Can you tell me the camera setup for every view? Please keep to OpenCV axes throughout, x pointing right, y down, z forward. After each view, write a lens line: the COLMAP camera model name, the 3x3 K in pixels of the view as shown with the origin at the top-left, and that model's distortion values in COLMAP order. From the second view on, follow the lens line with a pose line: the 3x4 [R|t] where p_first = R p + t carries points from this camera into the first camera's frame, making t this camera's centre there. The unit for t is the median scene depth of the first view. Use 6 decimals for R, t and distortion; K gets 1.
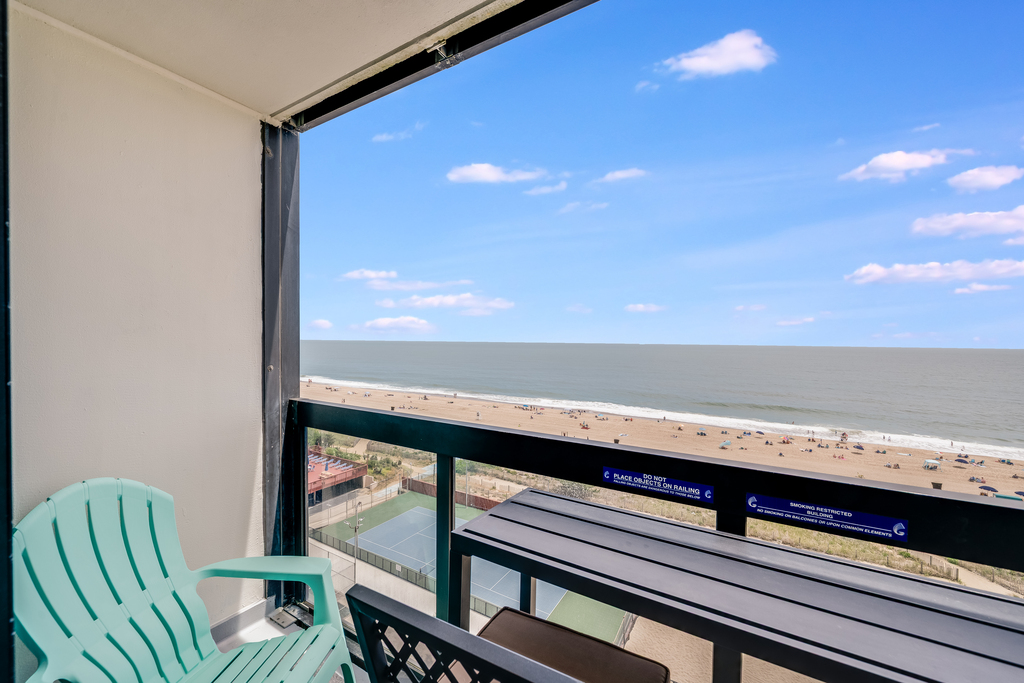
lens RADIAL K [[400.4, 0, 510.6], [0, 400.4, 348.9], [0, 0, 1]] dist [-0.002320, -0.000313]
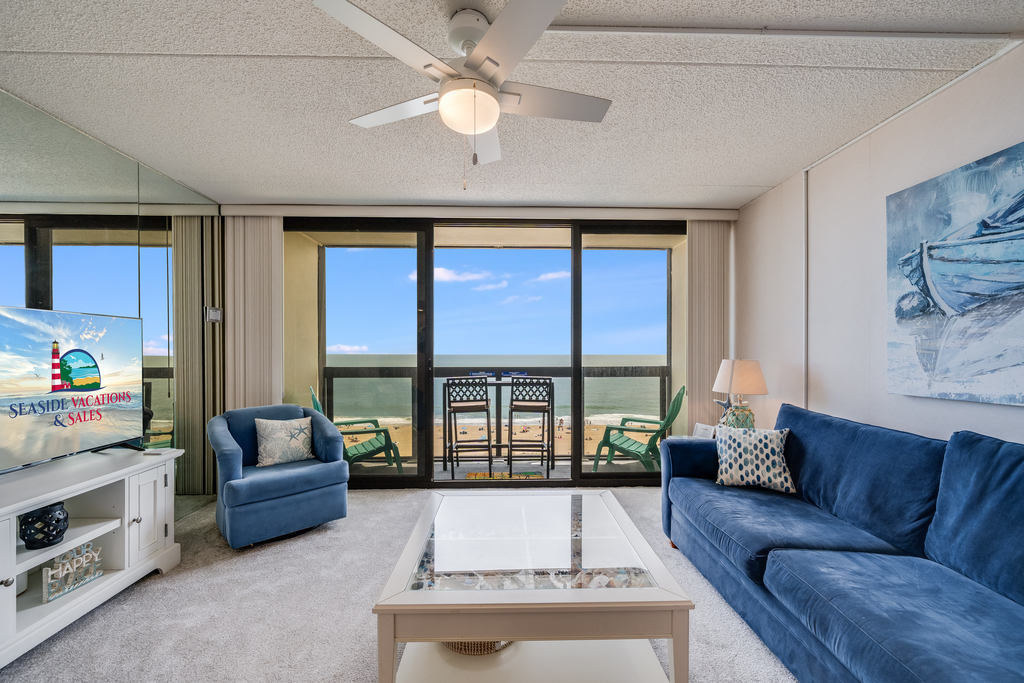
lens RADIAL K [[400.8, 0, 510.0], [0, 400.8, 355.0], [0, 0, 1]] dist [-0.001570, -0.000168]
pose [[0.842243, -0.014464, 0.538903, -1.143719], [0.020830, 0.999767, -0.005722, 0.122253], [-0.538695, 0.016045, 0.842348, -1.860405]]
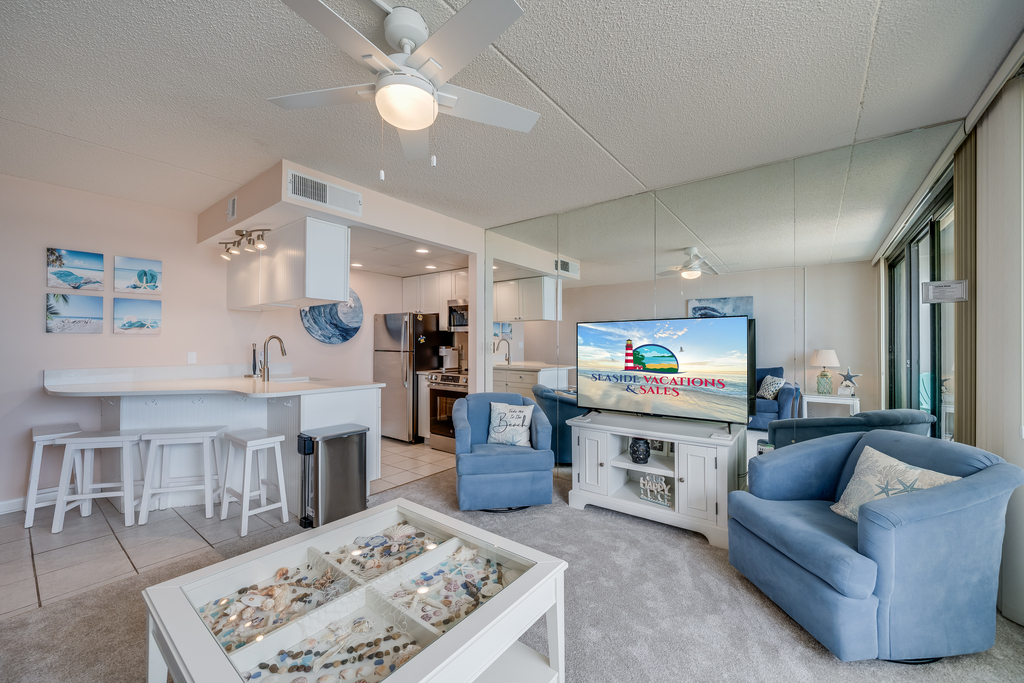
lens RADIAL K [[394.1, 0, 510.0], [0, 394.1, 342.8], [0, 0, 1]] dist [-0.001451, 0.000106]
pose [[-0.118020, -0.013089, -0.992925, 0.164248], [-0.025350, 0.999627, -0.010164, 0.100170], [0.992688, 0.023971, -0.118308, -0.678126]]
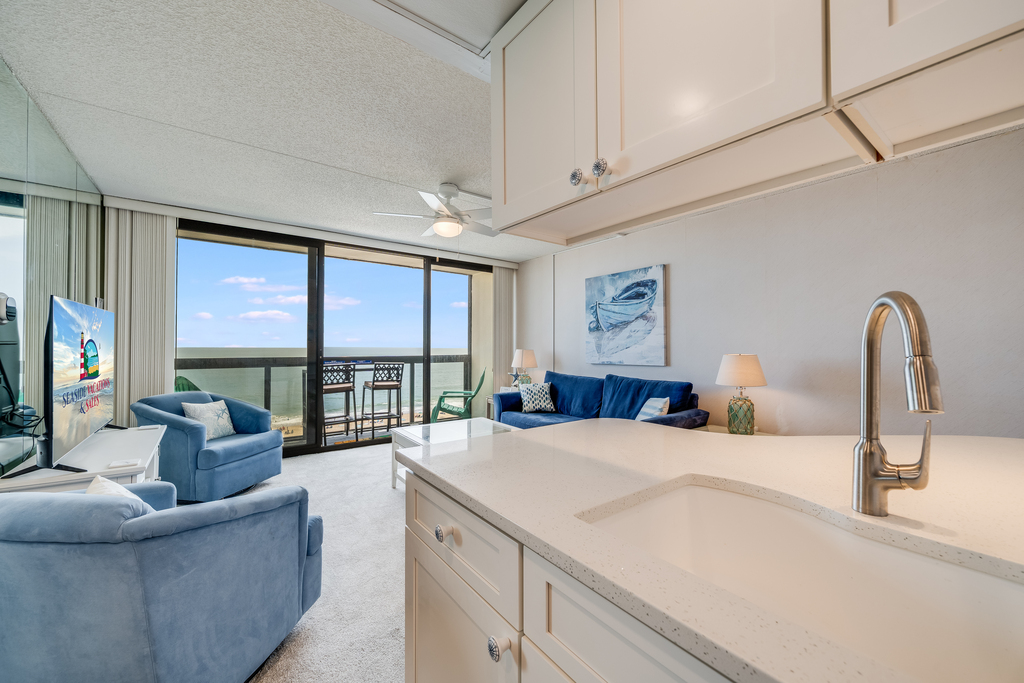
lens RADIAL K [[394.1, 0, 510.0], [0, 394.1, 342.8], [0, 0, 1]] dist [-0.001451, 0.000106]
pose [[0.376420, -0.001710, 0.926448, -2.352737], [0.020448, 0.999770, -0.006463, 0.118385], [-0.926223, 0.021377, 0.376368, -2.012668]]
